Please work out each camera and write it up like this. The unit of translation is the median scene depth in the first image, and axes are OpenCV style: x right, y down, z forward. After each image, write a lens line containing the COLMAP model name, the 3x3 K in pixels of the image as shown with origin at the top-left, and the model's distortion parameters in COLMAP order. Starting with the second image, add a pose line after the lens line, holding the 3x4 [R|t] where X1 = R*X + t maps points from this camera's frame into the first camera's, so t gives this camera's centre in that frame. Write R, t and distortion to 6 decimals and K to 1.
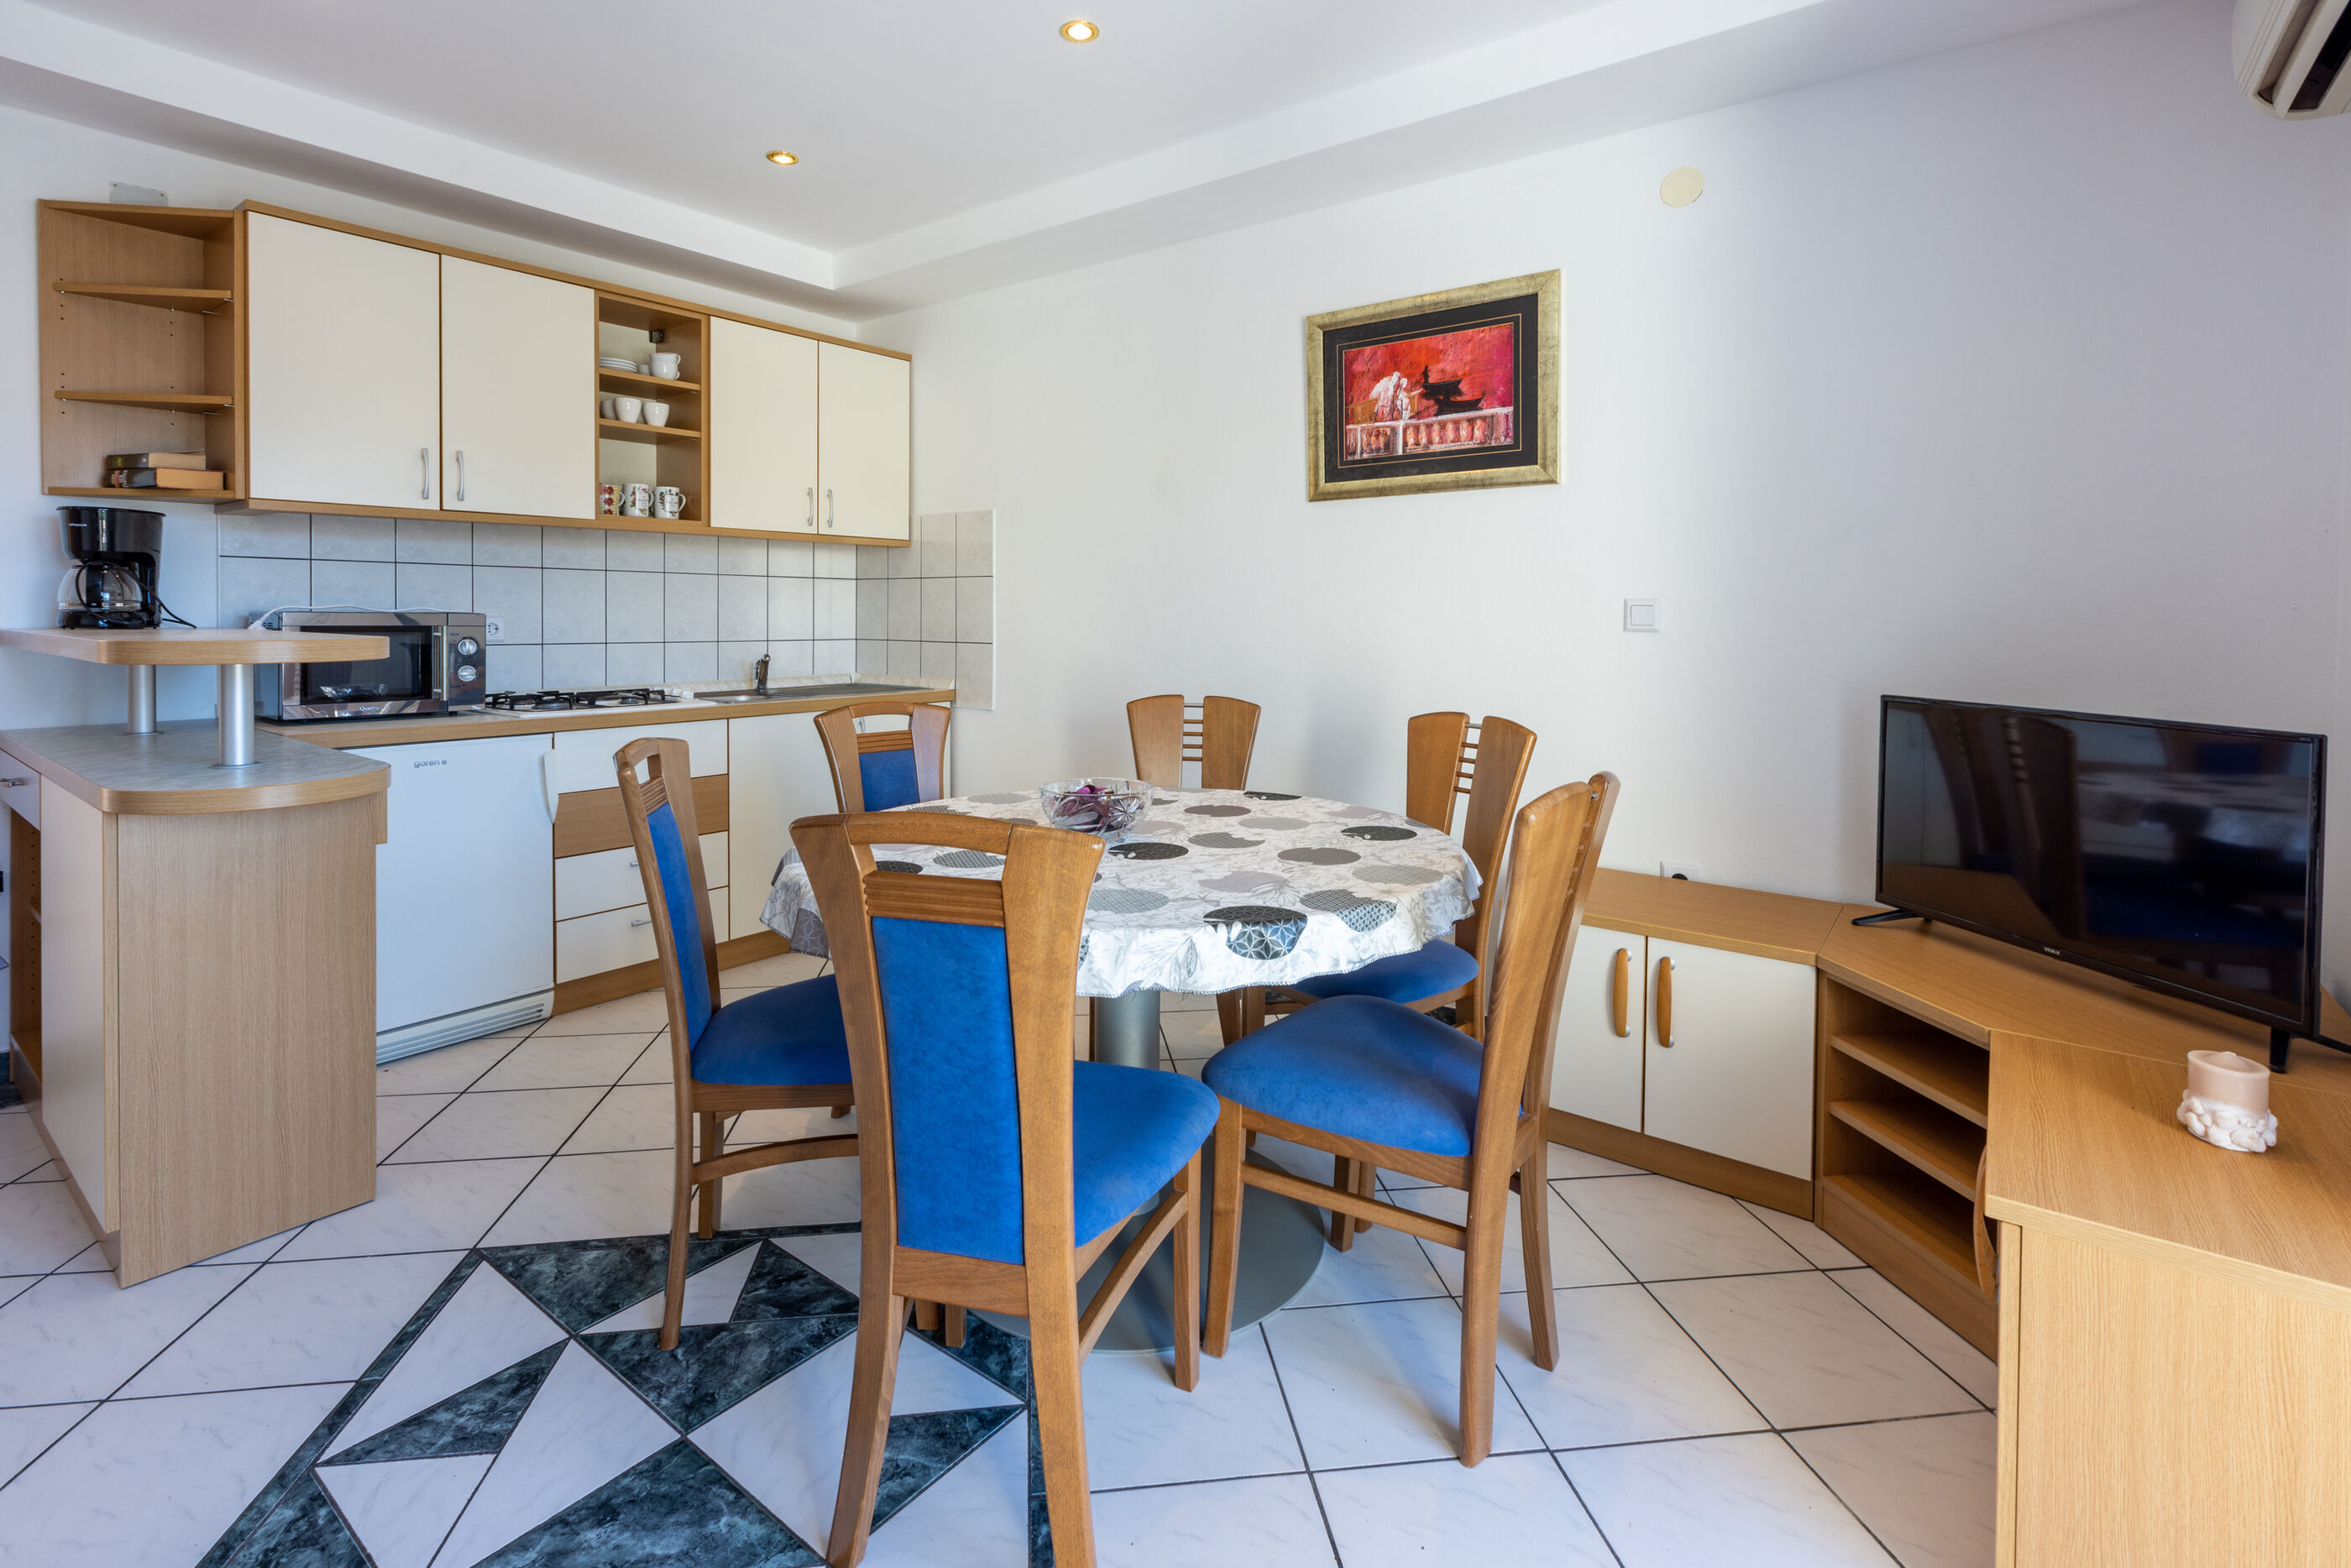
lens RADIAL K [[1090.6, 0, 1184.5], [0, 1090.6, 624.2], [0, 0, 1]] dist [0.000105, 0.001337]
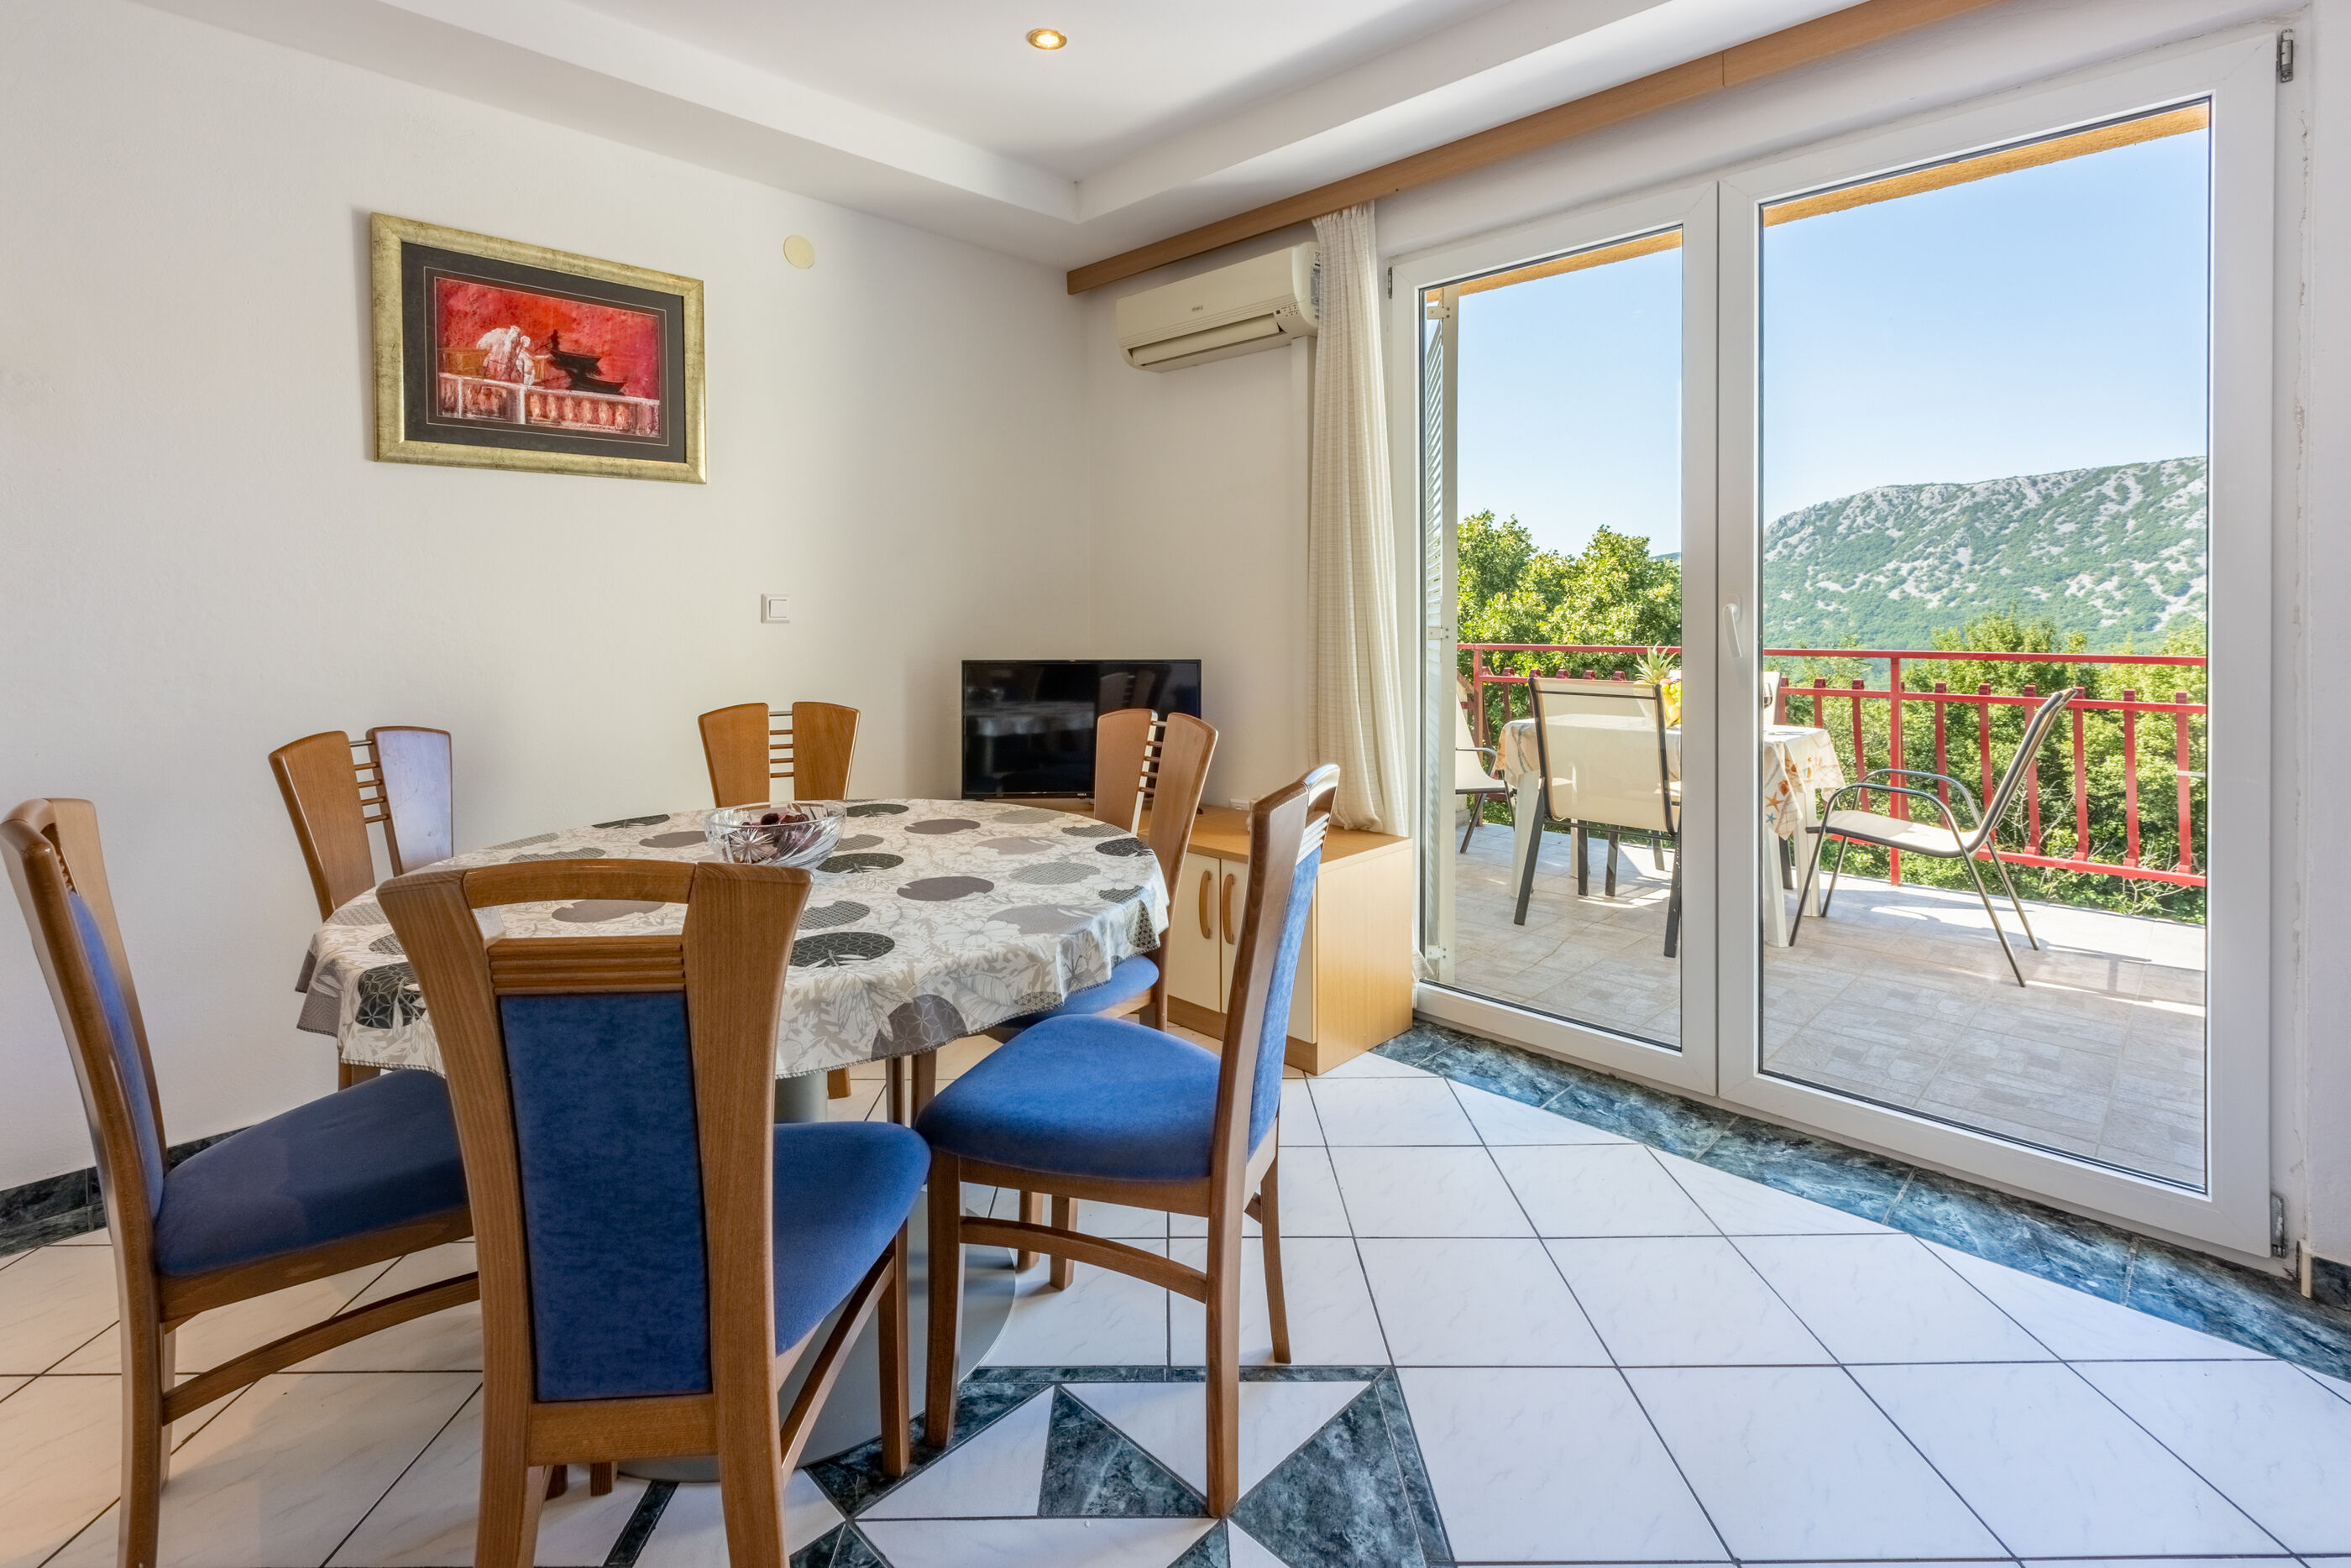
lens RADIAL K [[1090.6, 0, 1148.4], [0, 1090.6, 614.8], [0, 0, 1]] dist [0.000105, 0.001337]
pose [[0.133914, -0.010728, 0.990935, -0.740195], [0.014260, 0.999859, 0.008897, -0.007352], [-0.990890, 0.012939, 0.134048, 0.500434]]
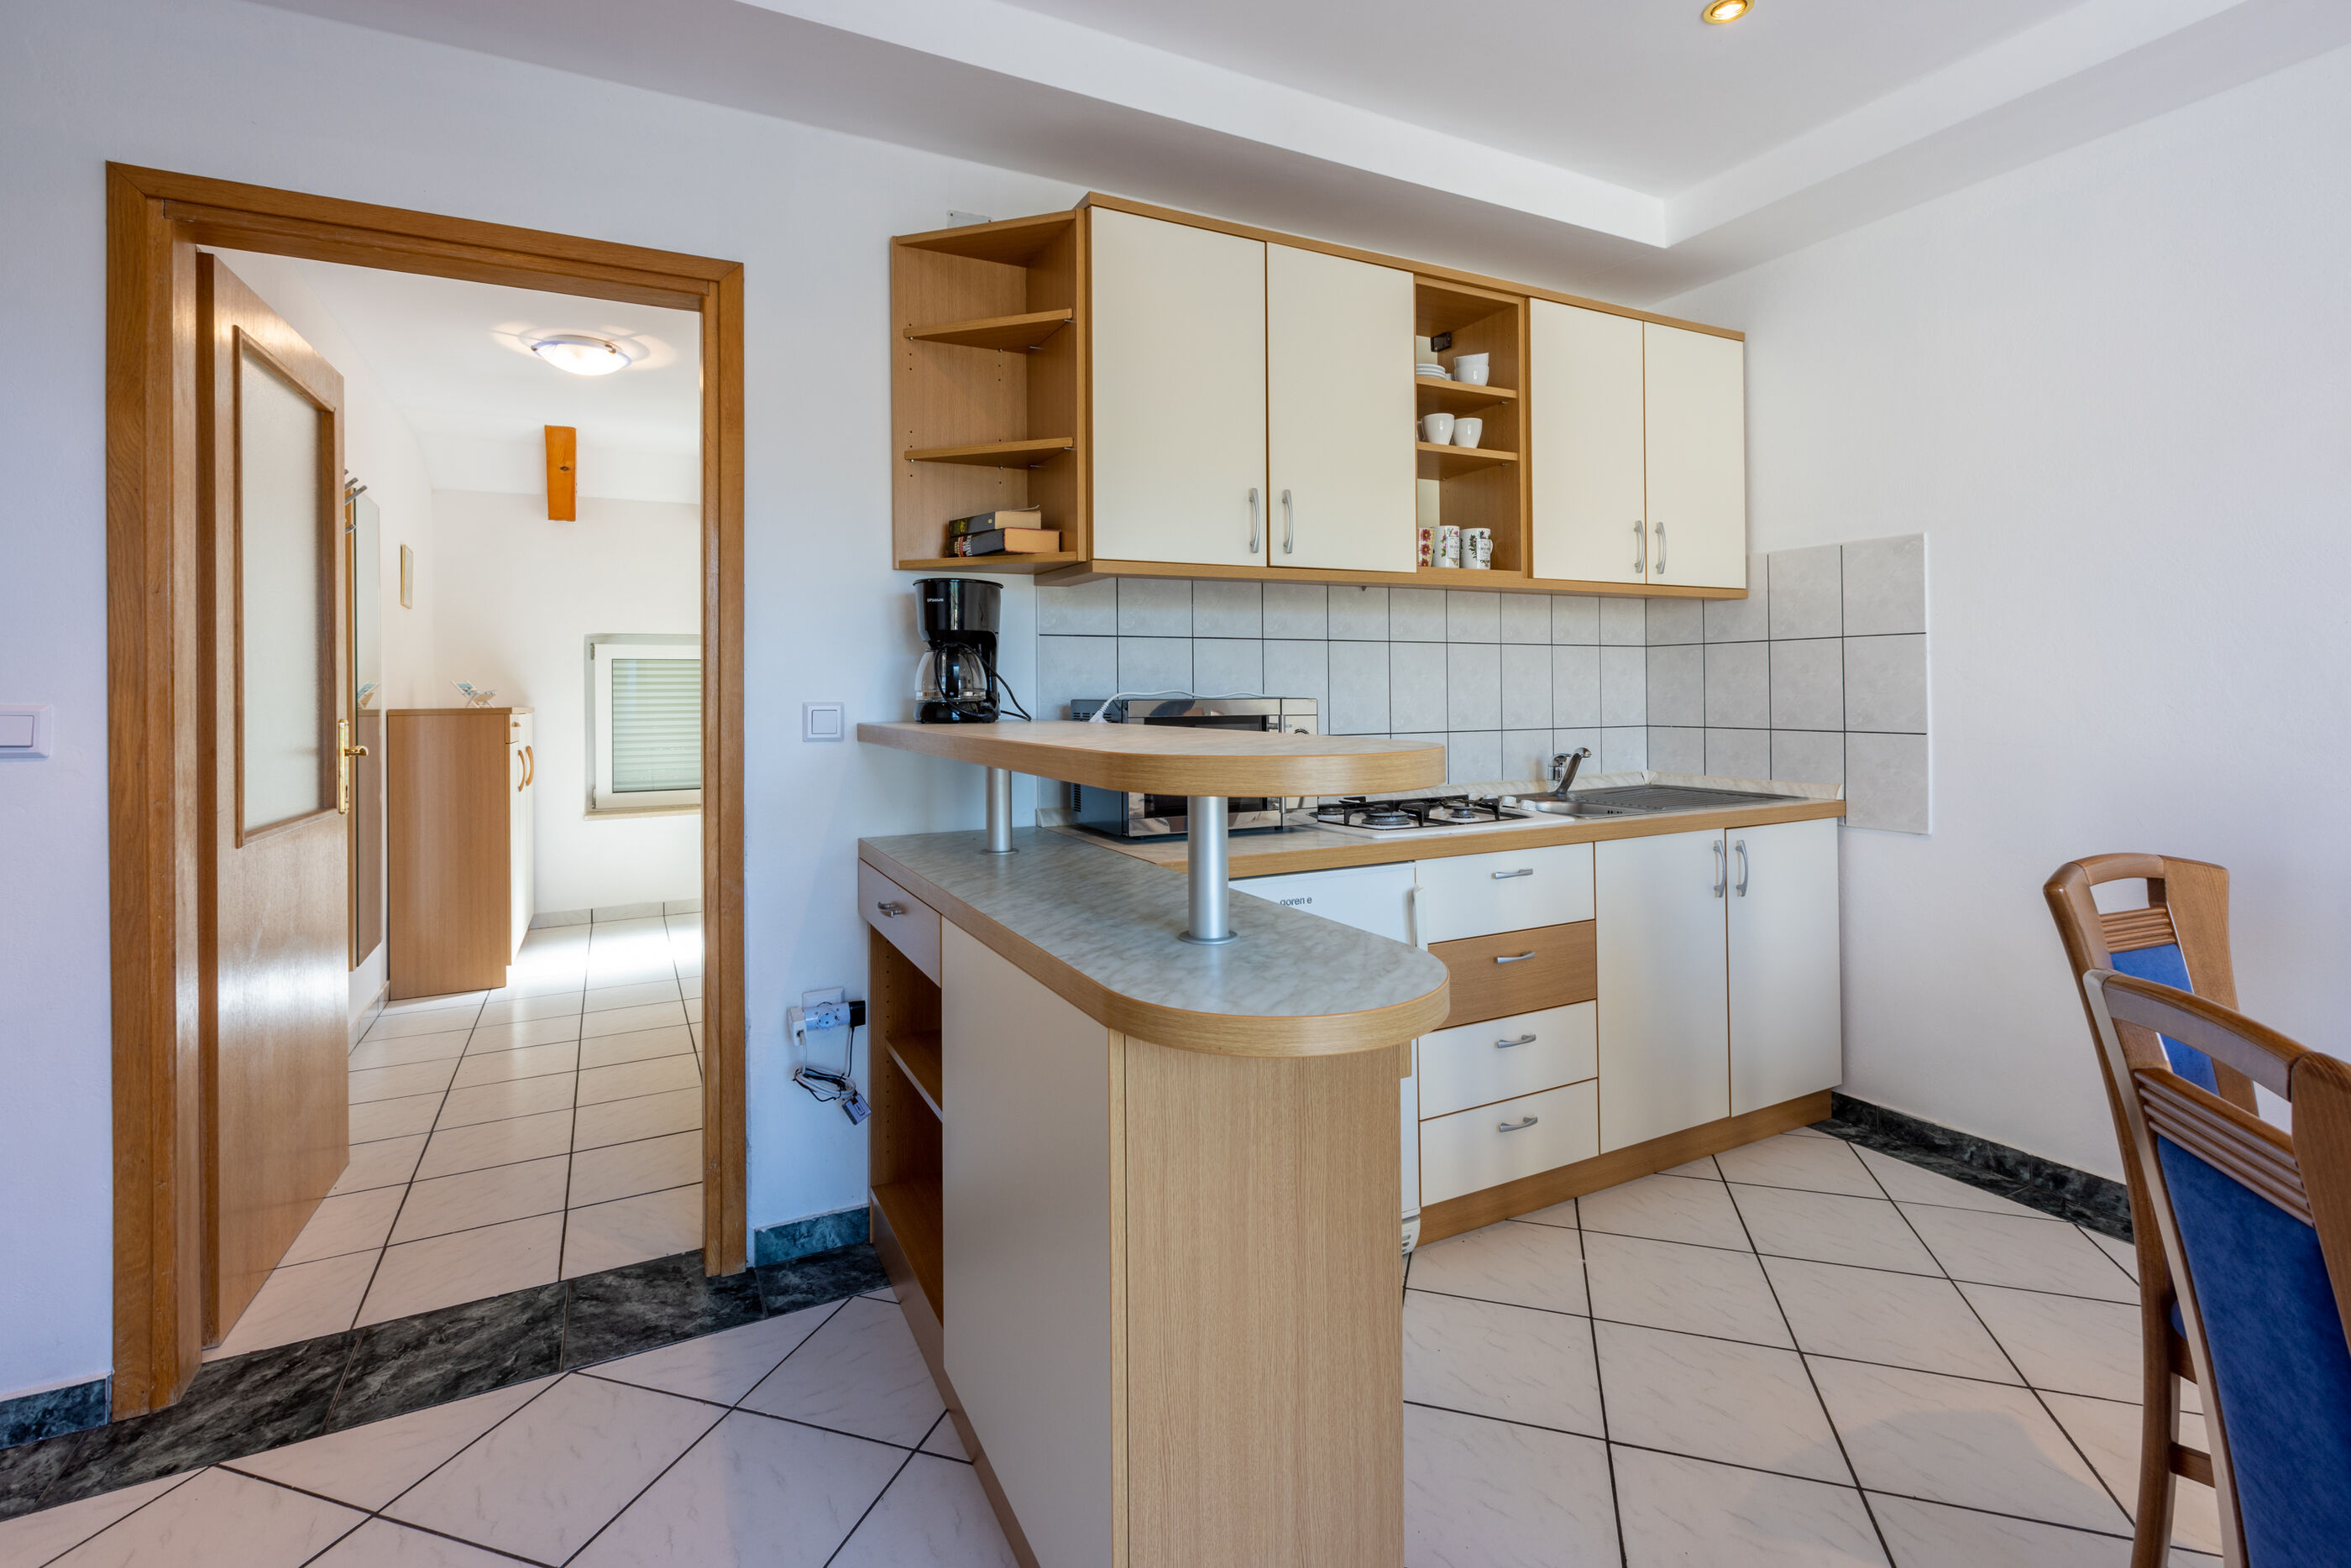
lens RADIAL K [[1090.6, 0, 1165.7], [0, 1090.6, 669.6], [0, 0, 1]] dist [0.000105, 0.001337]
pose [[0.900630, -0.020964, -0.434081, -0.436323], [0.009723, 0.999558, -0.028101, -0.010485], [0.434478, 0.021088, 0.900435, 0.284266]]
